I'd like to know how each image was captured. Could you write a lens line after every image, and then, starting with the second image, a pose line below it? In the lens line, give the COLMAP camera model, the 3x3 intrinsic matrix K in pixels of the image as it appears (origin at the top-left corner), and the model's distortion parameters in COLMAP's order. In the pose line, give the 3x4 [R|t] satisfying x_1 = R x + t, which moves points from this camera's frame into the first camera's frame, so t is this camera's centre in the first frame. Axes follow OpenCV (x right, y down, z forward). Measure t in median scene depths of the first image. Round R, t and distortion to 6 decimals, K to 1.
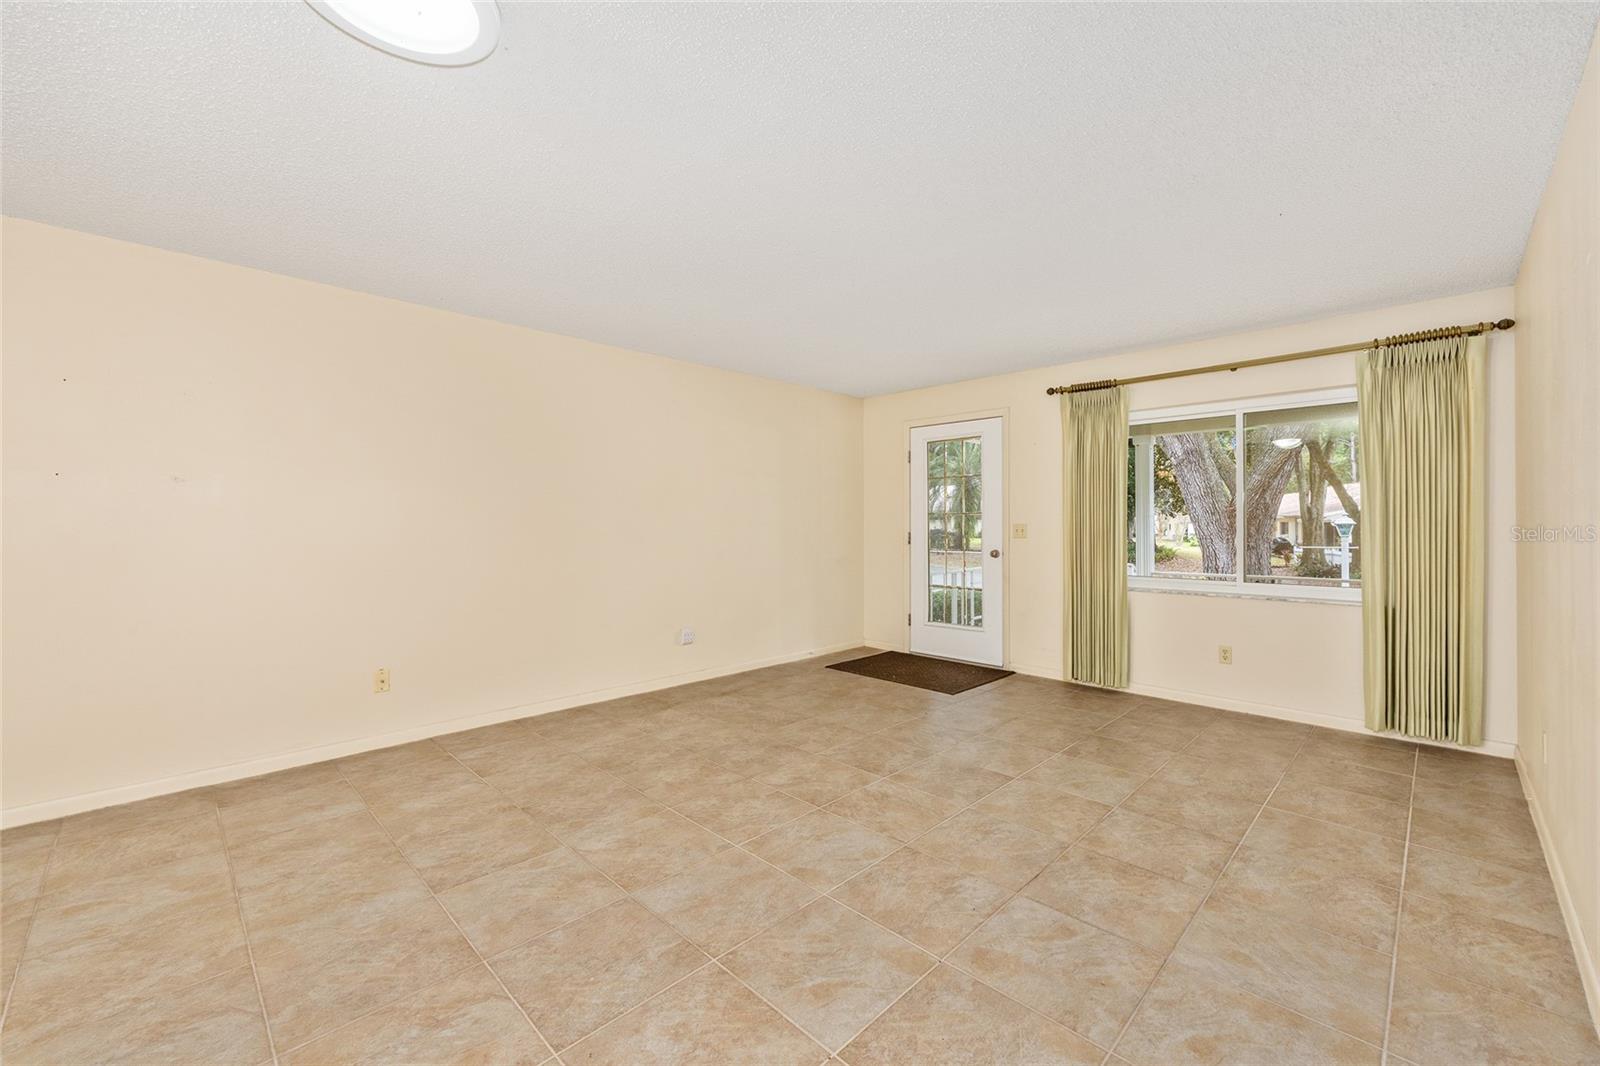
lens RADIAL K [[642.4, 0, 810.3], [0, 642.4, 525.6], [0, 0, 1]] dist [-0.003255, 0.000959]
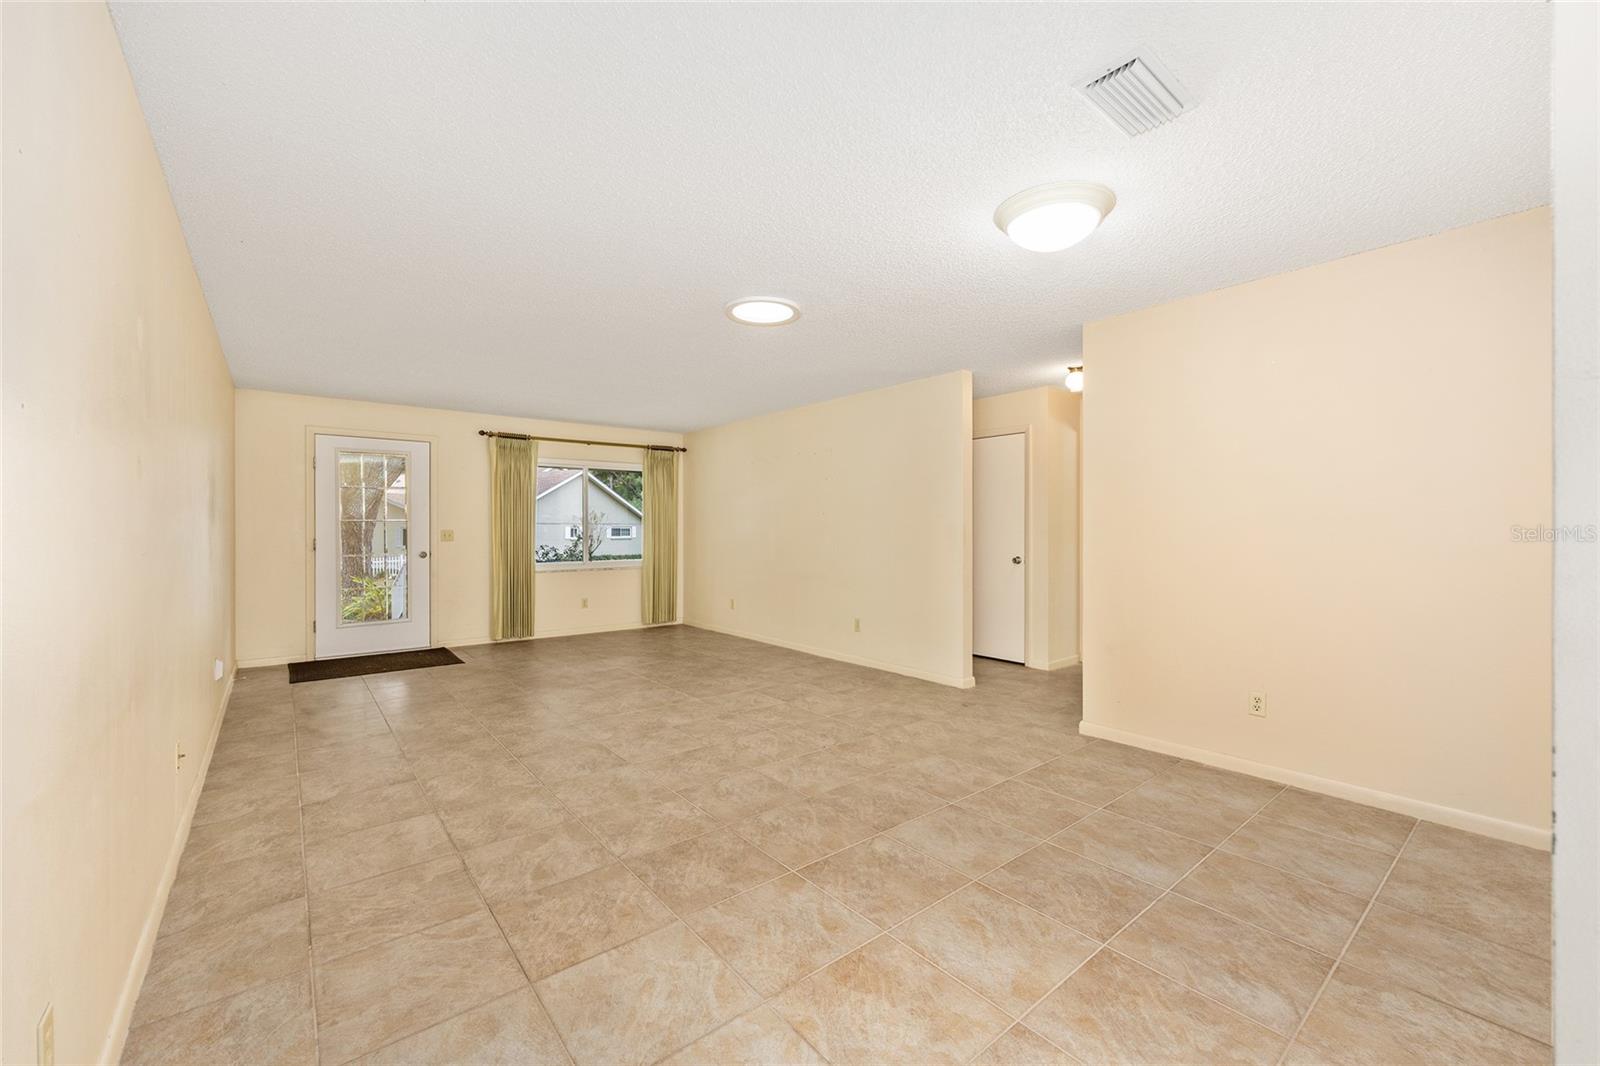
lens RADIAL K [[642.4, 0, 804.9], [0, 642.4, 529.8], [0, 0, 1]] dist [-0.003255, 0.000959]
pose [[0.109513, -0.001560, 0.993984, -1.724326], [0.004411, 0.999990, 0.001084, -0.002546], [-0.993976, 0.004266, 0.109519, 0.324719]]
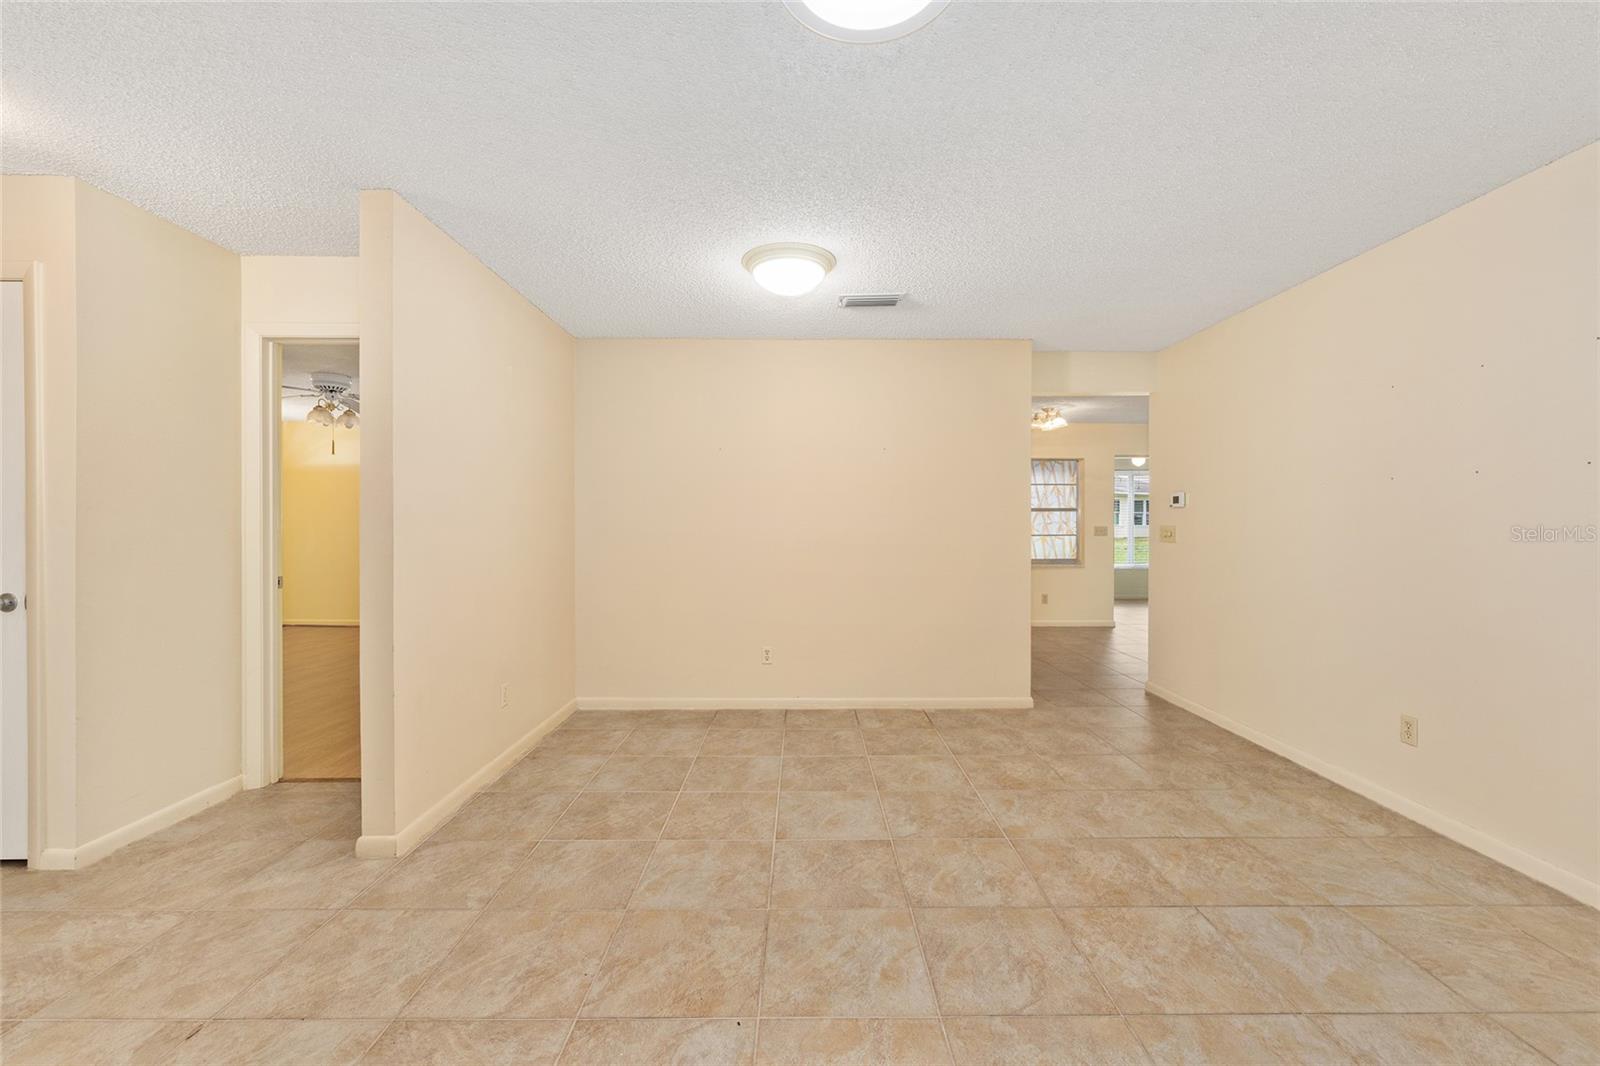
lens RADIAL K [[642.4, 0, 797.7], [0, 642.4, 528.7], [0, 0, 1]] dist [-0.003255, 0.000959]
pose [[-0.719920, 0.004961, -0.694039, 0.051824], [-0.000401, 0.999971, 0.007565, -0.003801], [0.694057, 0.005725, -0.719897, 0.914515]]
